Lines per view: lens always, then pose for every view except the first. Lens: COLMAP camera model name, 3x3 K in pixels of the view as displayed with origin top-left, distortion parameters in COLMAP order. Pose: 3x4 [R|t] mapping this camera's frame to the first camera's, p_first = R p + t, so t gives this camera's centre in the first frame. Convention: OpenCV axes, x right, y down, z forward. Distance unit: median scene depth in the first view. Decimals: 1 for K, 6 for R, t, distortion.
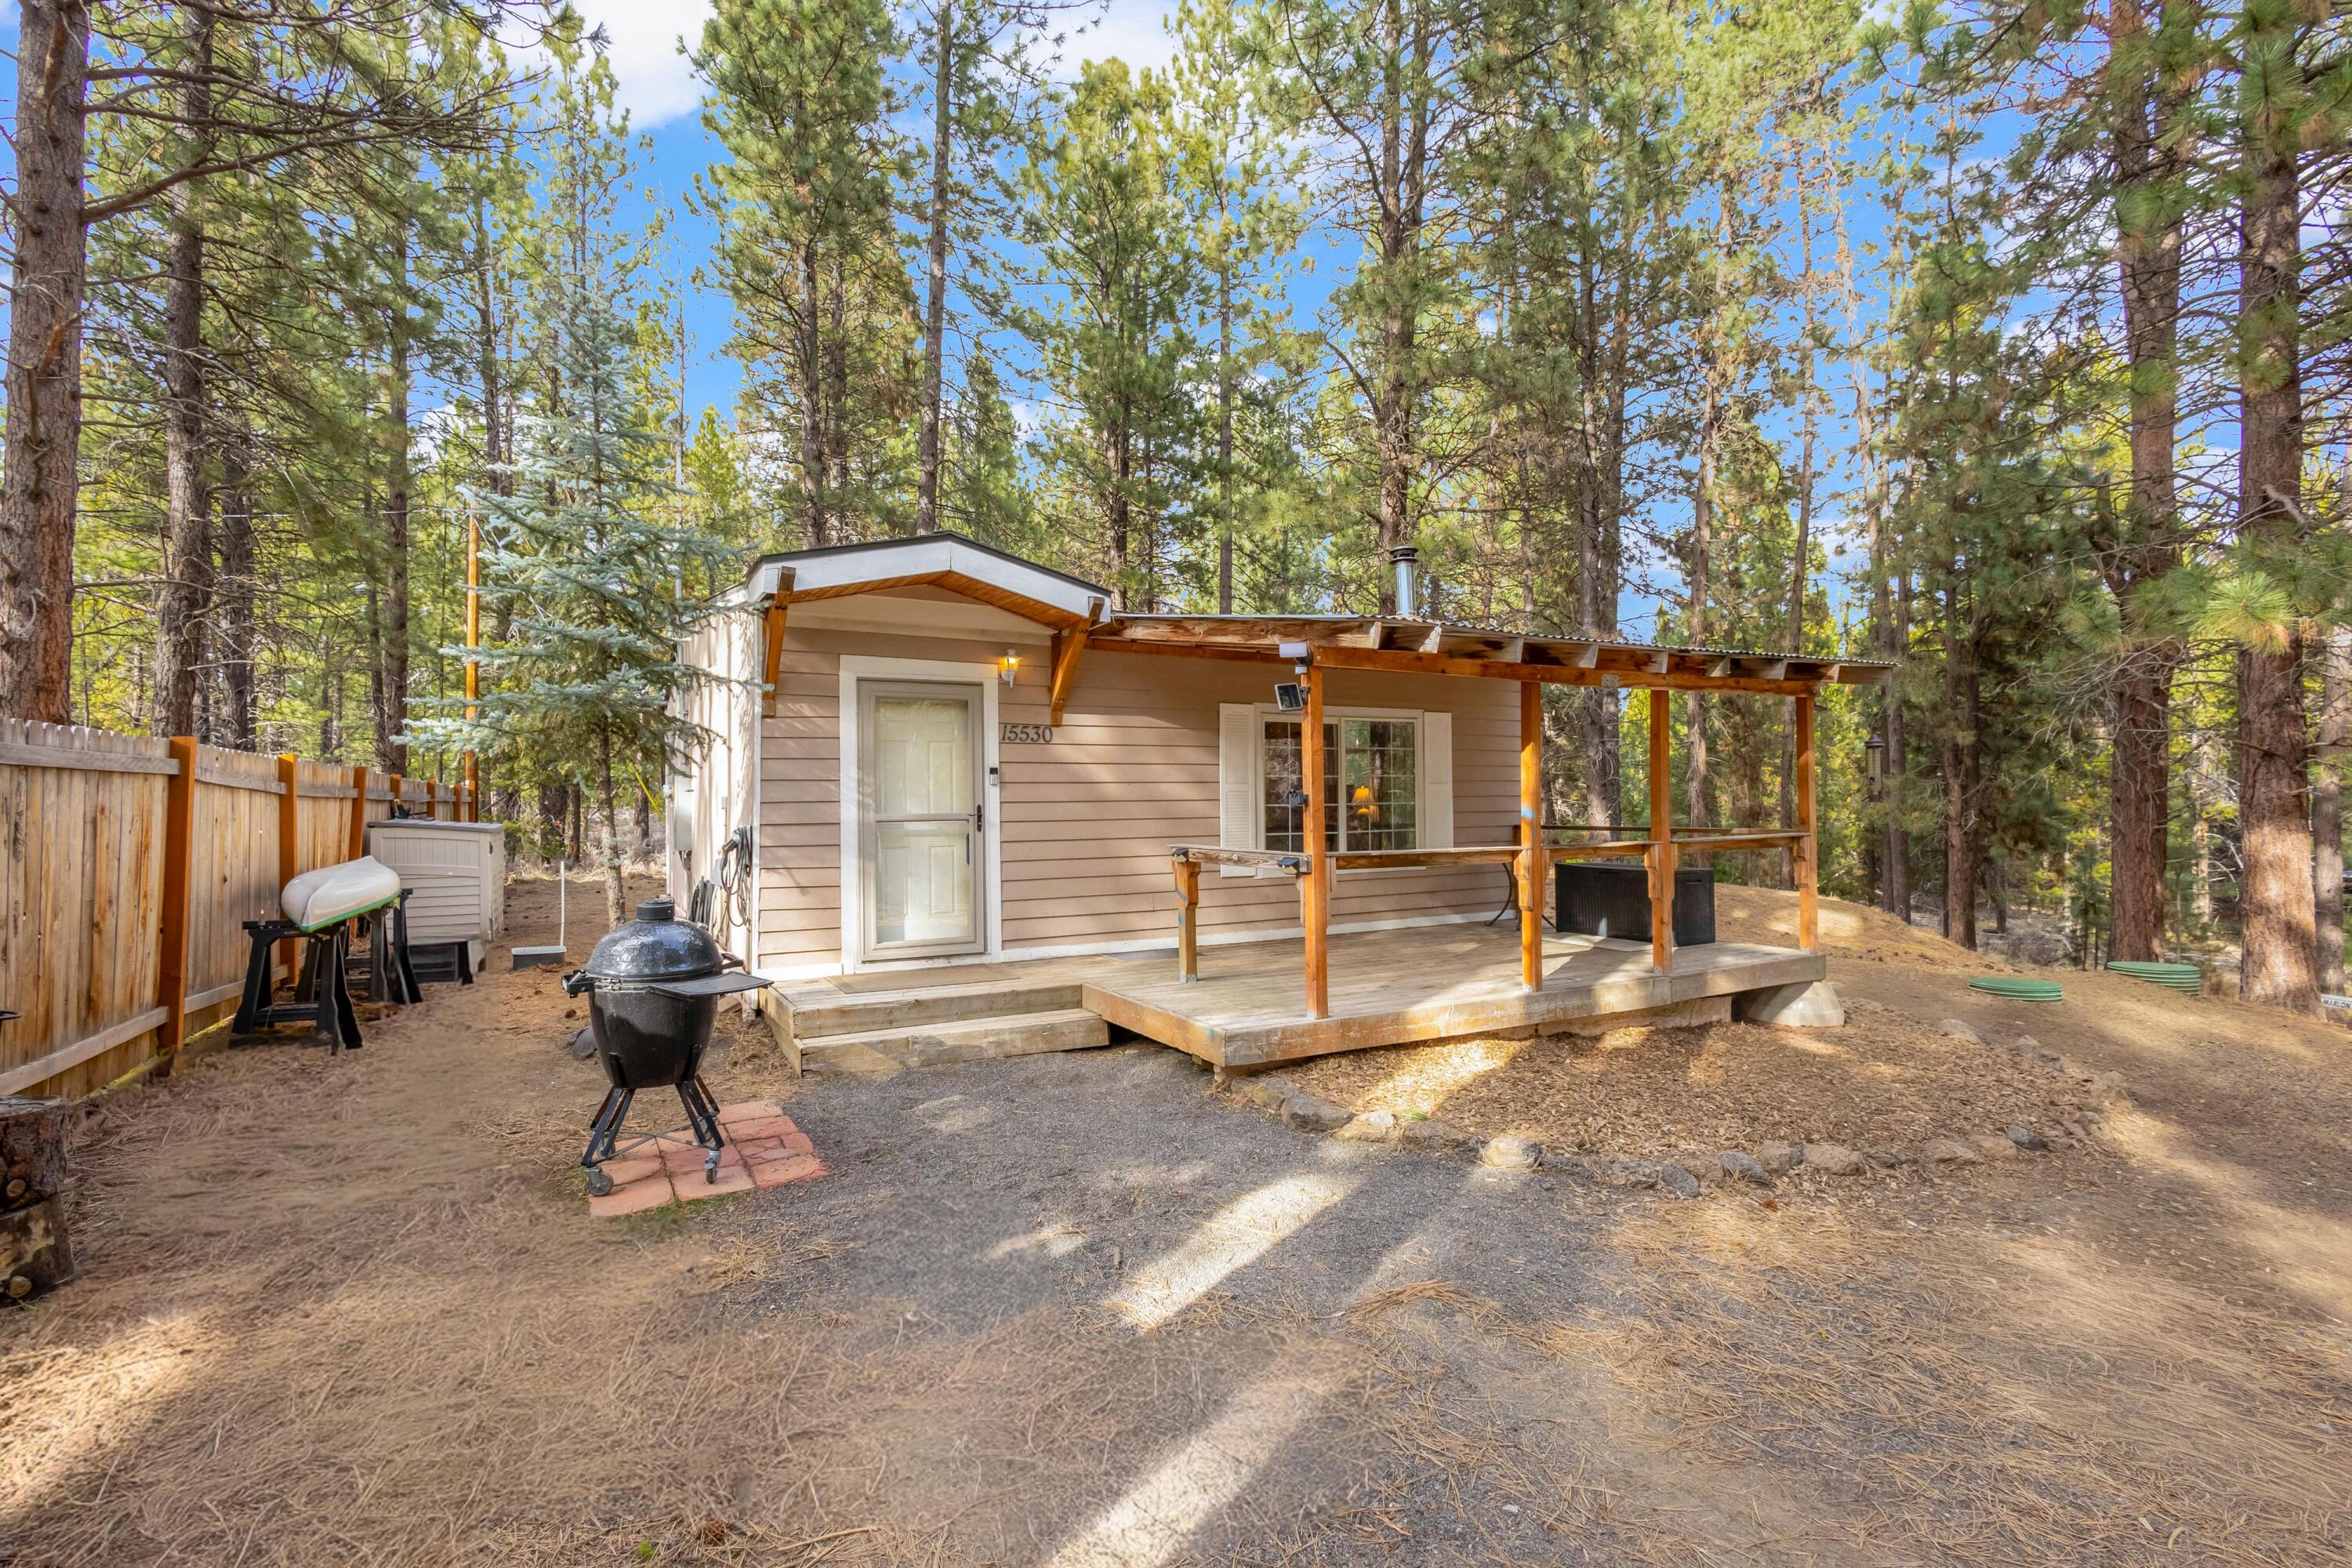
lens RADIAL K [[1083.1, 0, 1175.7], [0, 1083.1, 781.7], [0, 0, 1]] dist [0.001982, 0.000178]
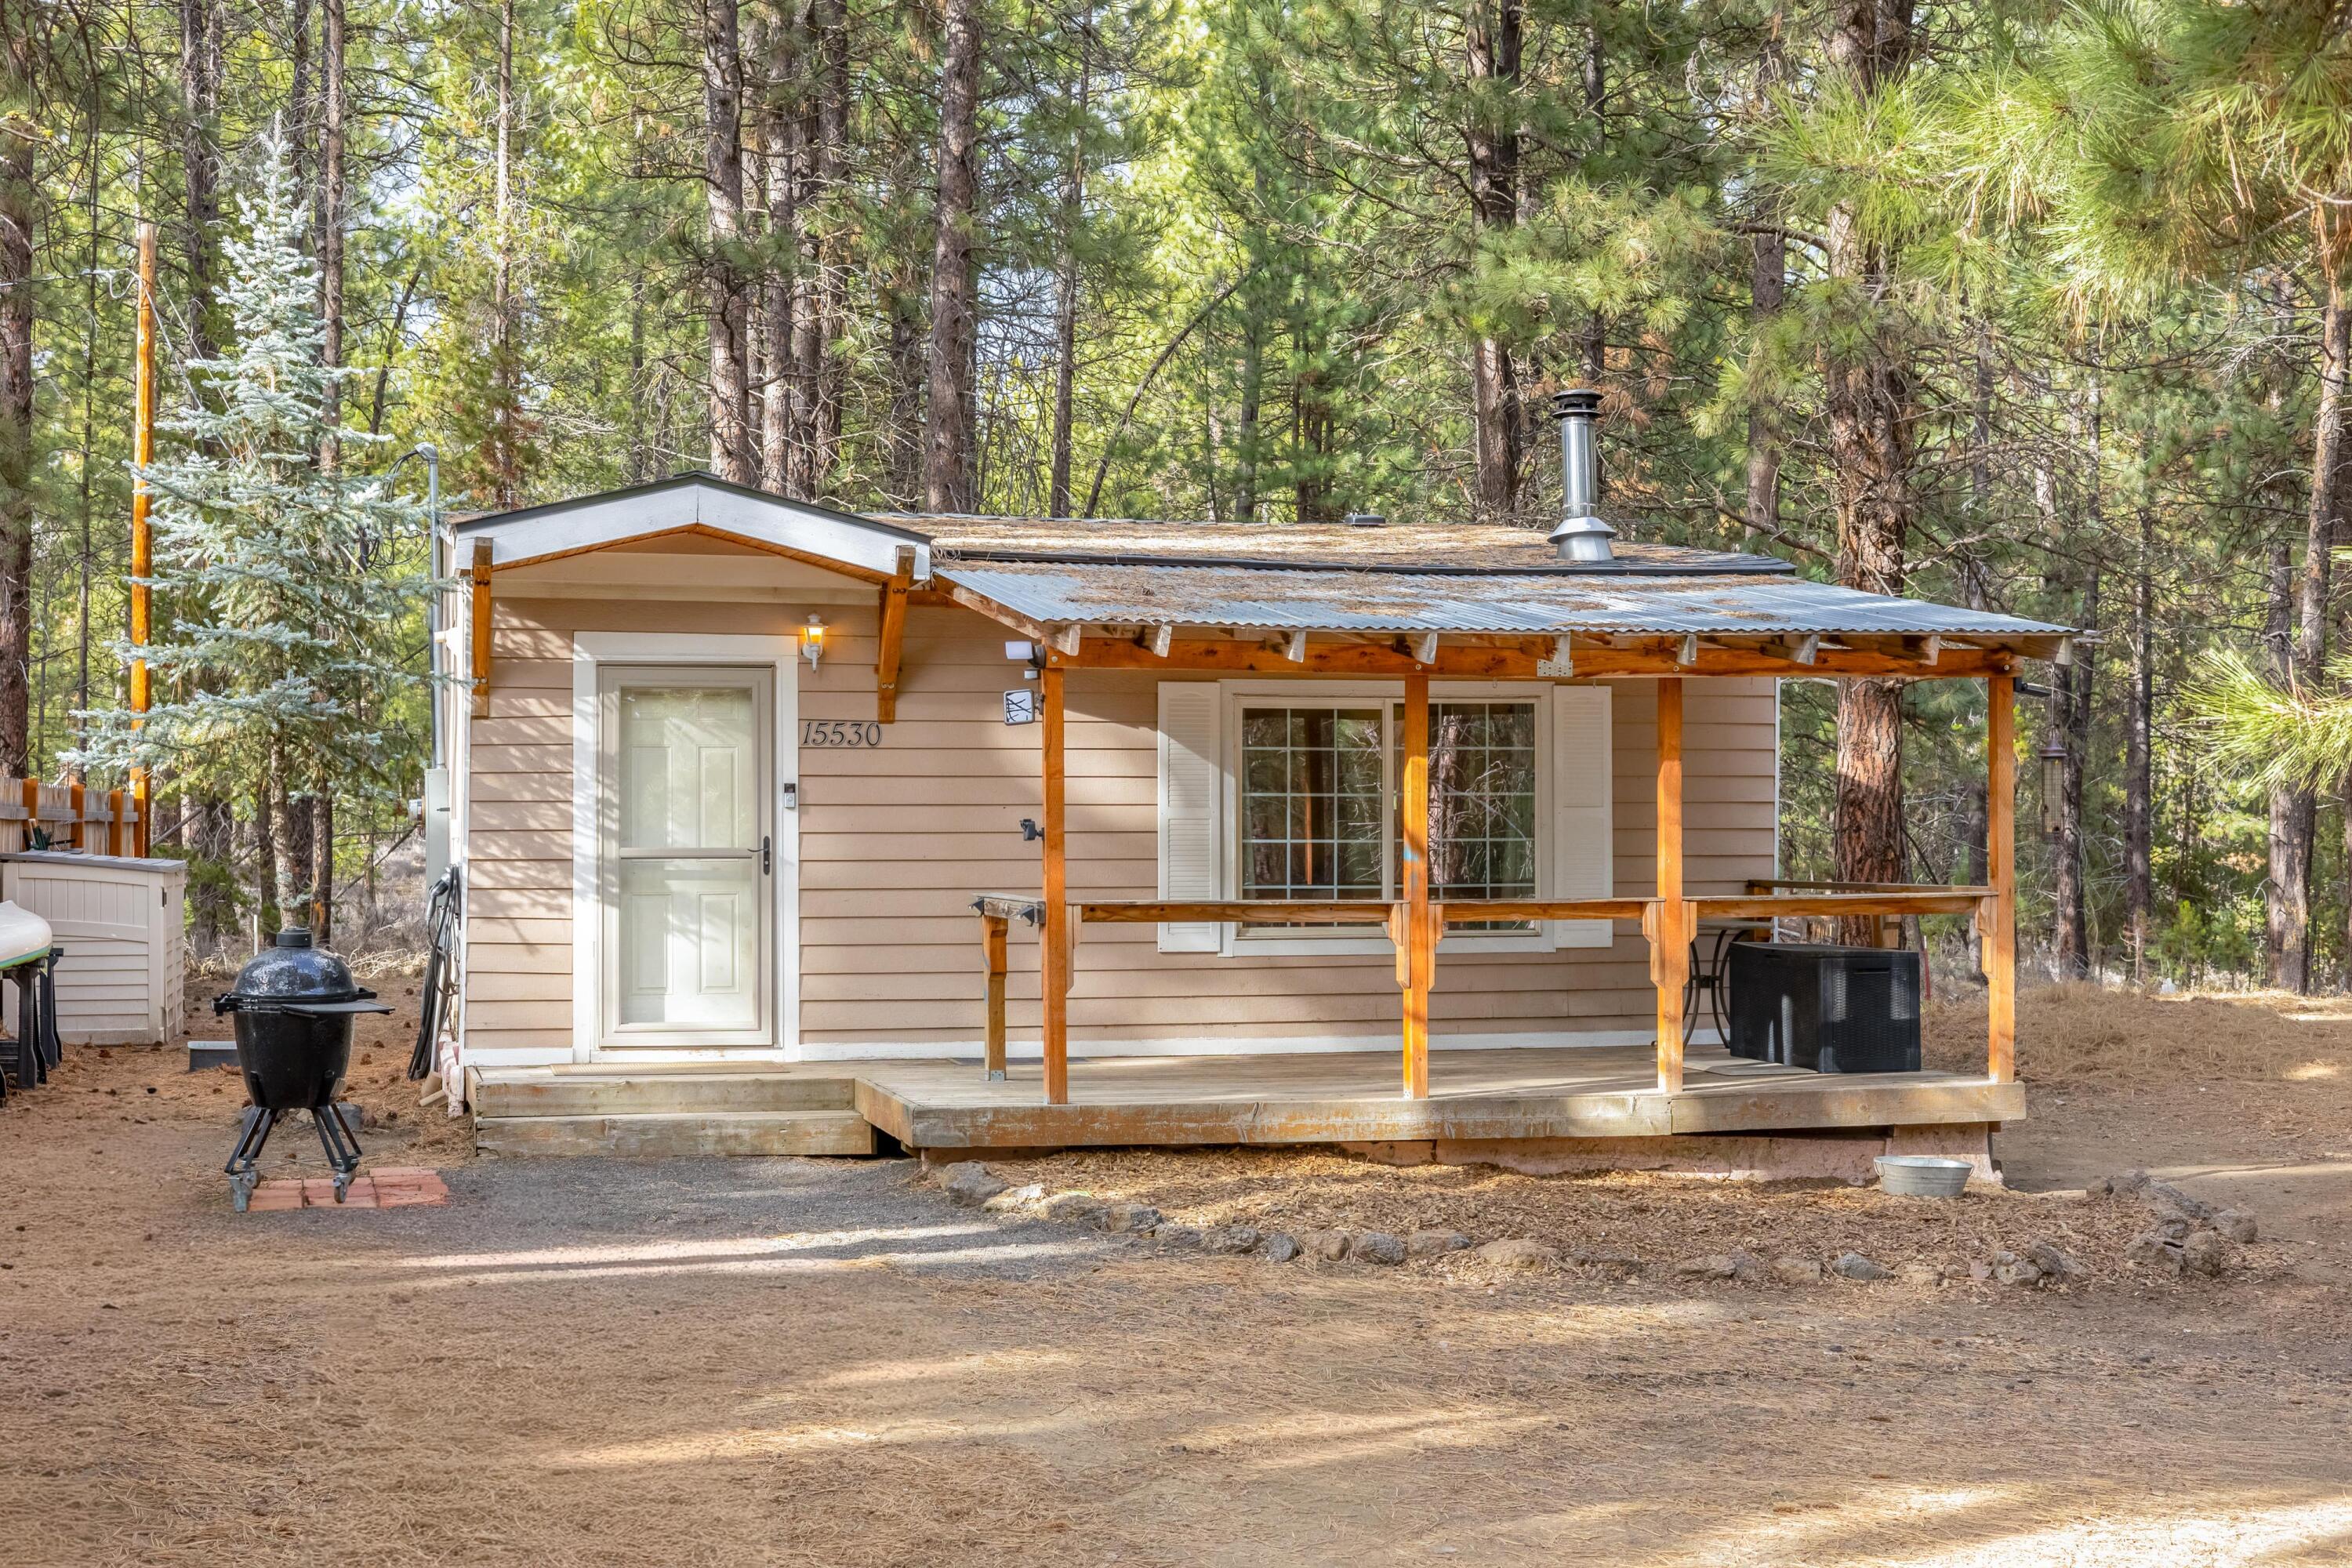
lens RADIAL K [[3386.6, 0, 1176.0], [0, 3386.6, 784.1], [0, 0, 1]] dist [0.000350, 0.000000]
pose [[0.961174, 0.006008, -0.275879, 0.683249], [-0.004652, 0.999974, 0.005571, -0.026302], [0.275906, -0.004071, 0.961176, -1.046943]]
